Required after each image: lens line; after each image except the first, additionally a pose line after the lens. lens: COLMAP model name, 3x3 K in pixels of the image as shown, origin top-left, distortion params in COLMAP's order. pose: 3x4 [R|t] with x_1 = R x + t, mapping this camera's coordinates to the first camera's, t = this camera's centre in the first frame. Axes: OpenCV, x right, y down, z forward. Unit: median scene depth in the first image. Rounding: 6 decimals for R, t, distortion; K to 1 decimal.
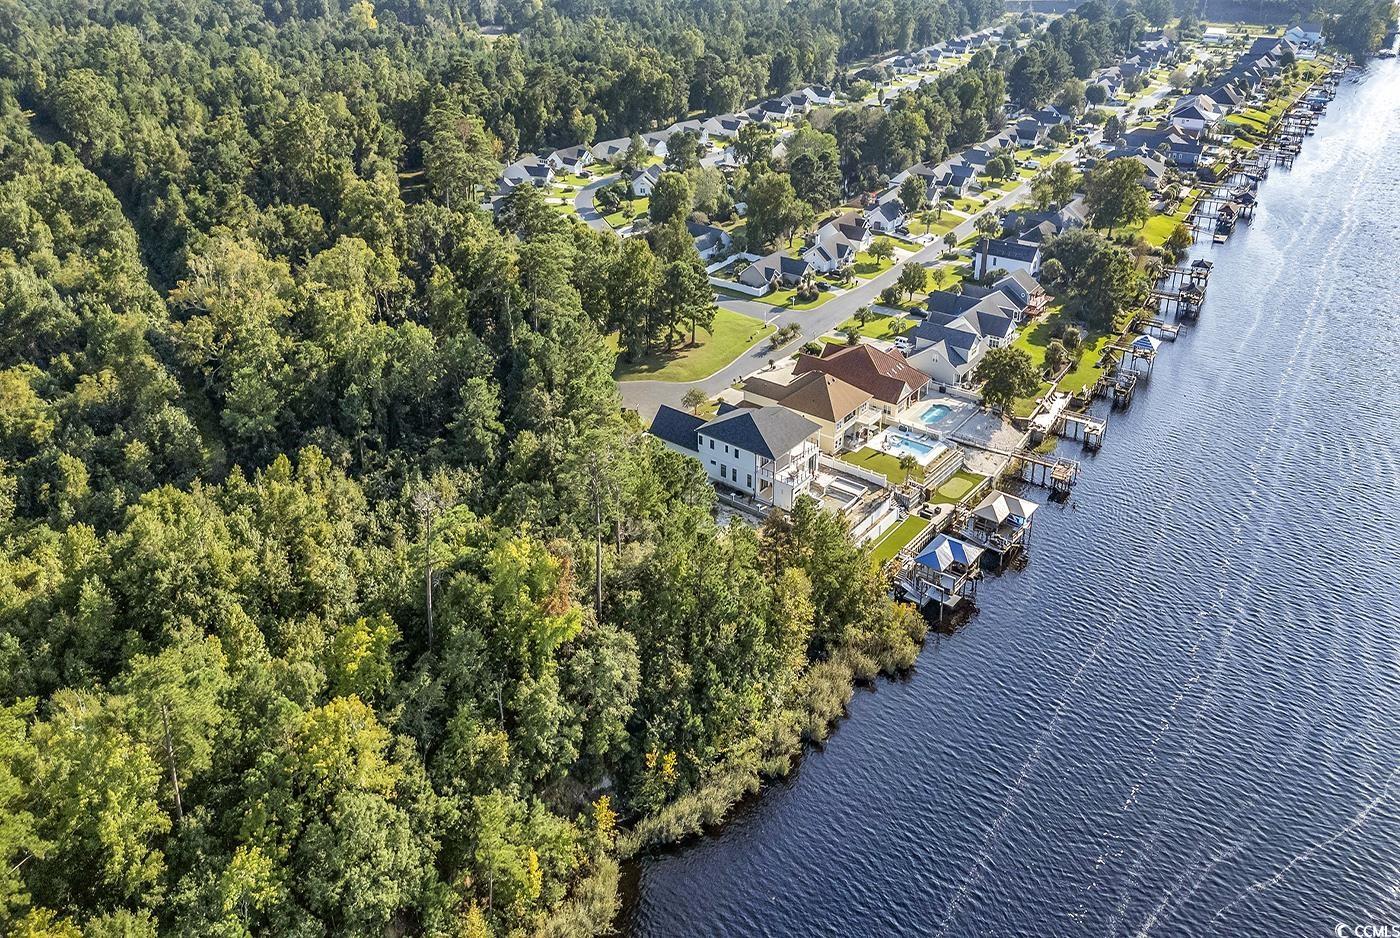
lens RADIAL K [[991.3, 0, 705.6], [0, 991.3, 467.4], [0, 0, 1]] dist [0.070164, -0.056270]
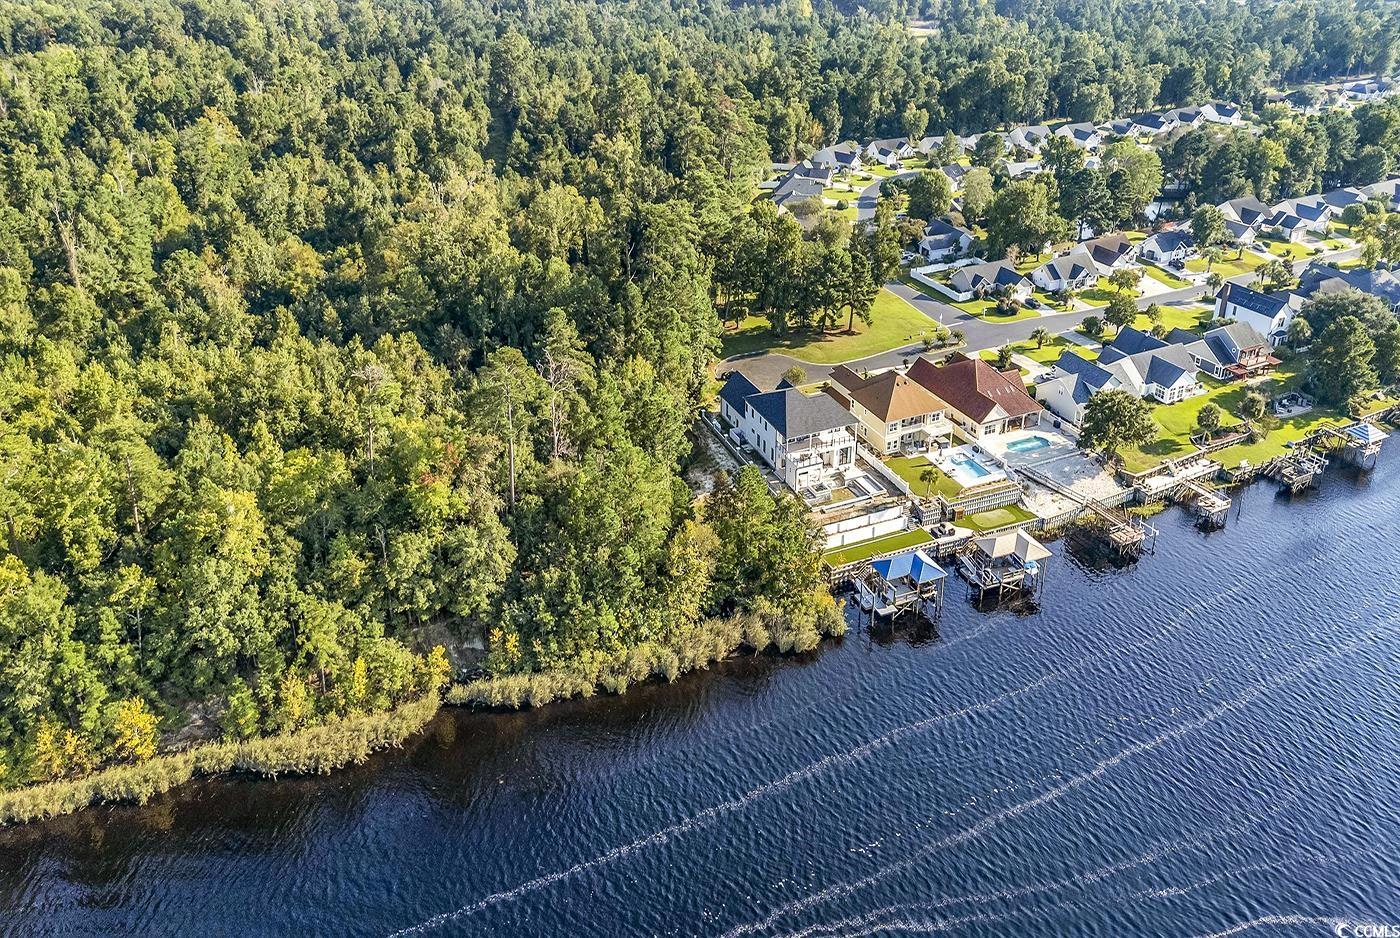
lens RADIAL K [[991.9, 0, 720.0], [0, 991.9, 461.5], [0, 0, 1]] dist [0.057636, -0.047172]
pose [[0.878837, 0.241461, -0.411513, 0.332449], [-0.241590, 0.968952, 0.052602, -0.015930], [0.411437, 0.053188, 0.909885, 0.015613]]
